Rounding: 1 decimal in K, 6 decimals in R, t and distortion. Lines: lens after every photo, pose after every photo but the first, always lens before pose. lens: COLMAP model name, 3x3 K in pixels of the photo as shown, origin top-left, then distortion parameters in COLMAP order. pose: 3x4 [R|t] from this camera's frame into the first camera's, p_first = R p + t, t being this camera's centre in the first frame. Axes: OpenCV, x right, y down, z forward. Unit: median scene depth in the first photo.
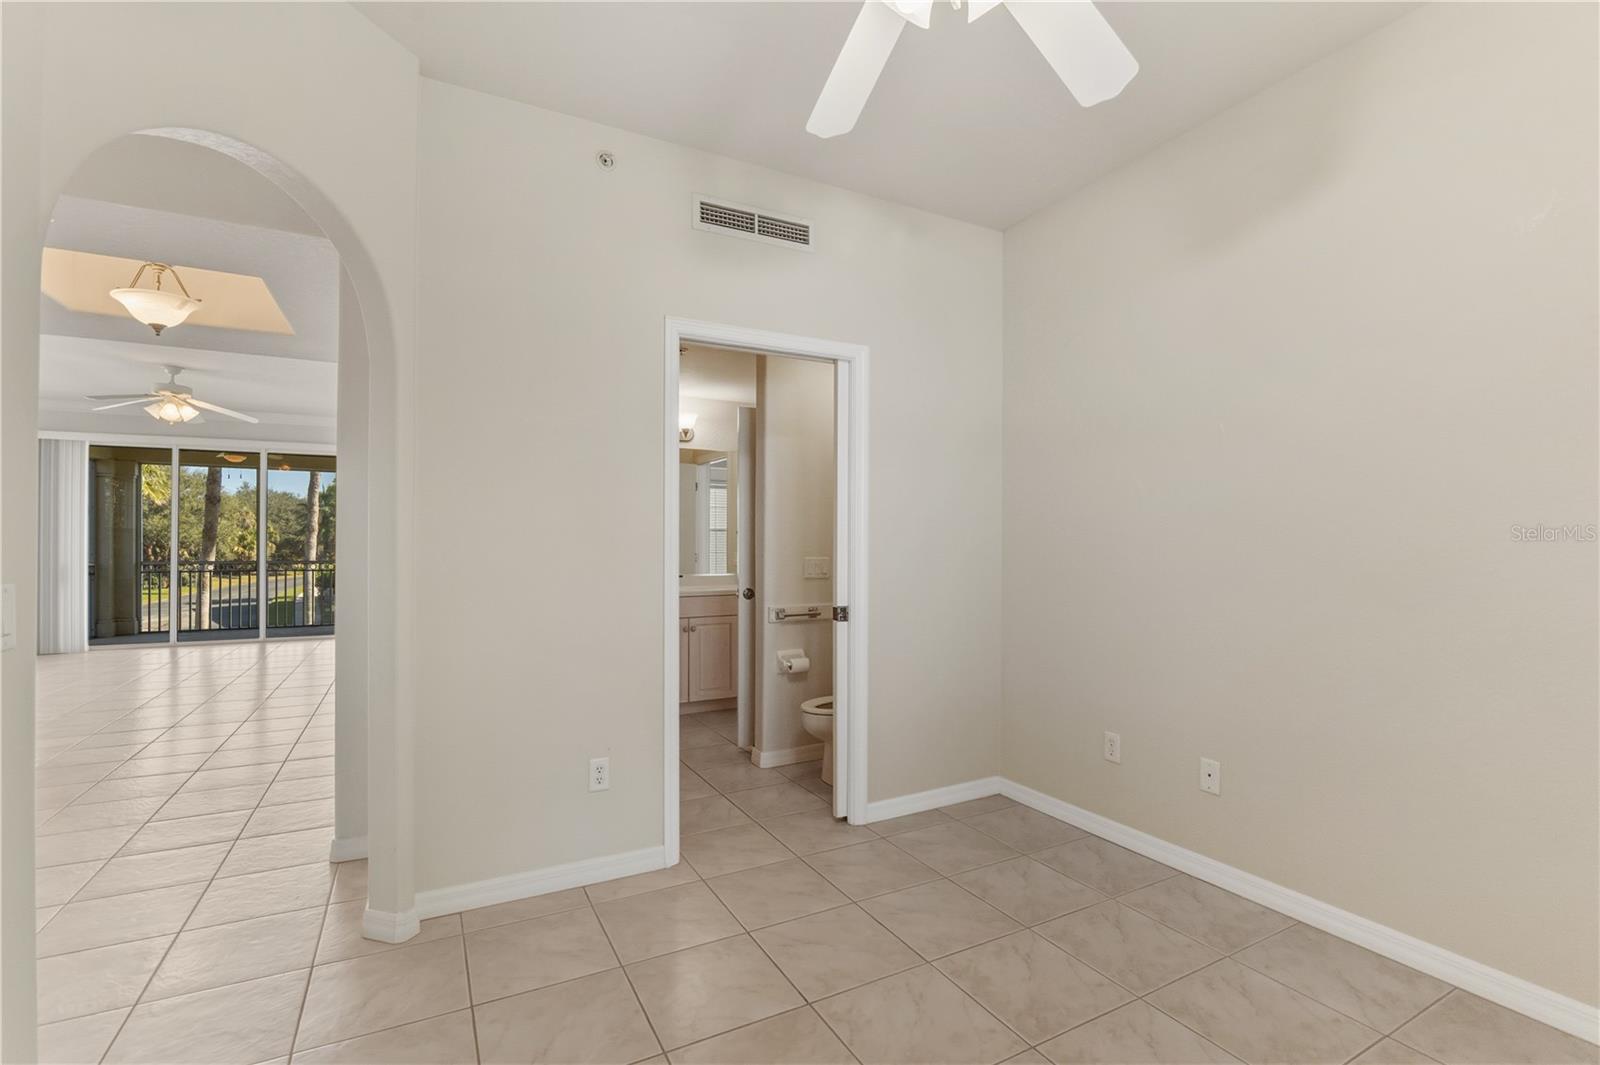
lens RADIAL K [[693.1, 0, 762.8], [0, 693.1, 539.4], [0, 0, 1]] dist [-0.000996, -0.000120]
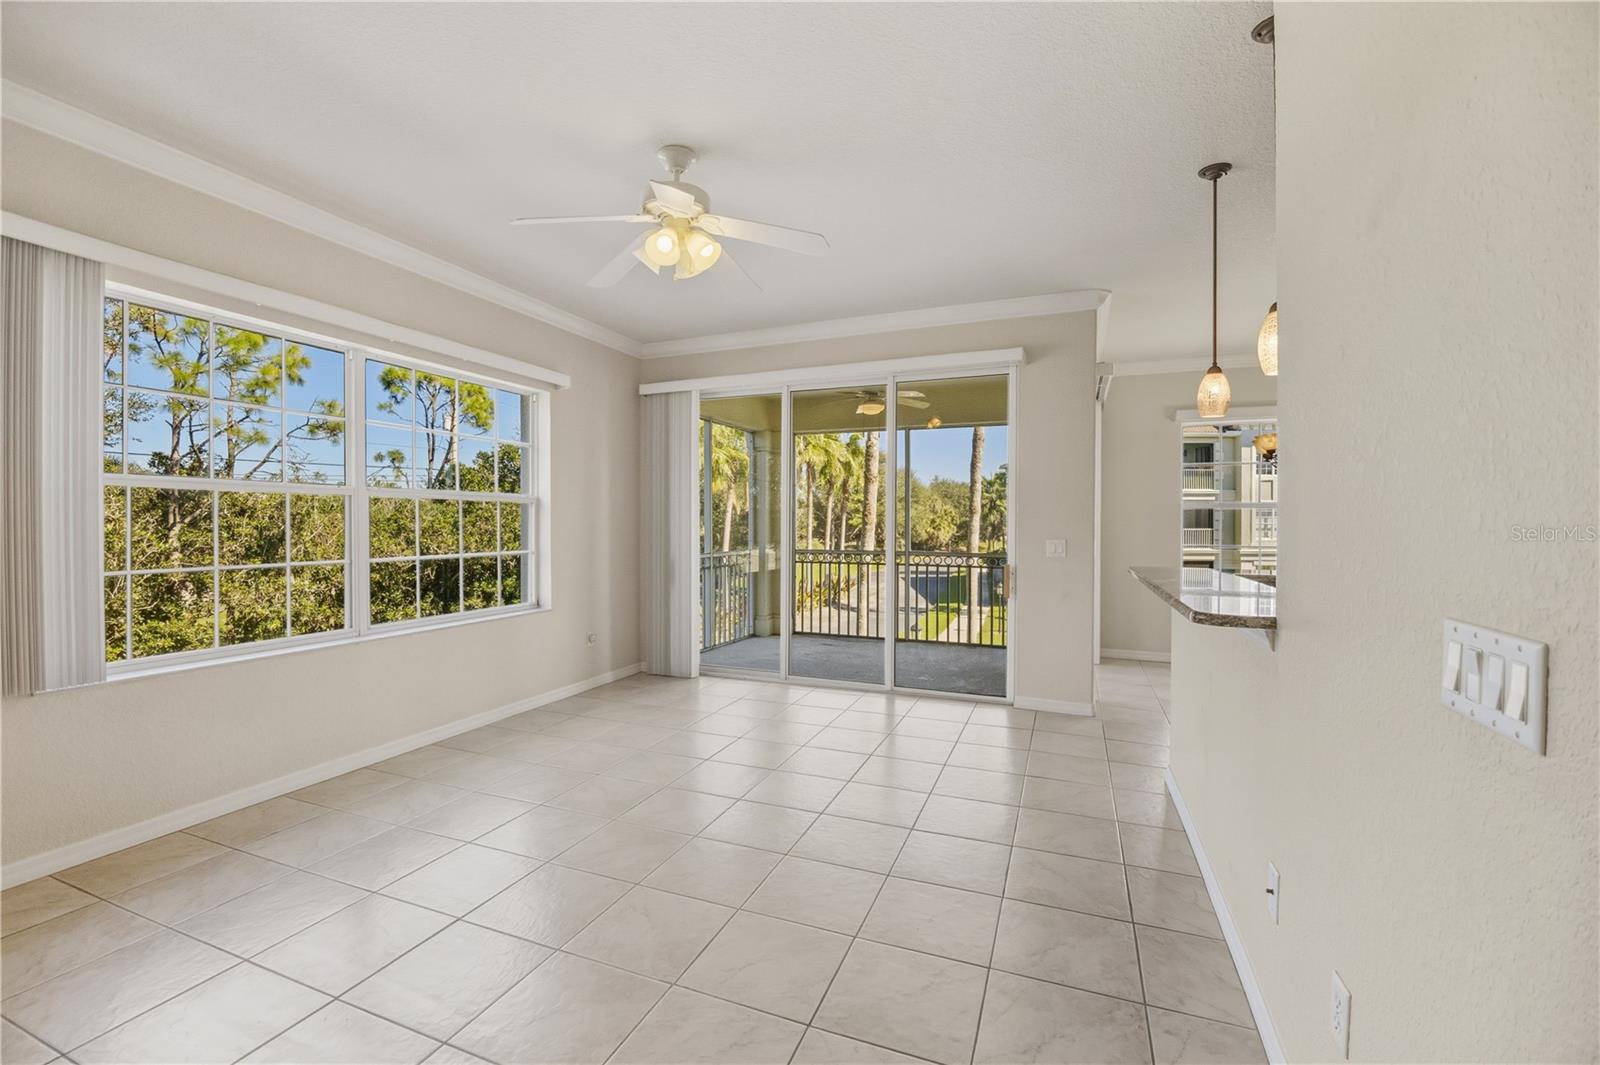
lens RADIAL K [[677.4, 0, 793.8], [0, 677.4, 530.4], [0, 0, 1]] dist [-0.000897, -0.000332]
pose [[0.658572, 0.008667, -0.752468, -0.272043], [0.001004, 0.999923, 0.012396, -0.001957], [0.752517, -0.008919, 0.658512, 0.451504]]
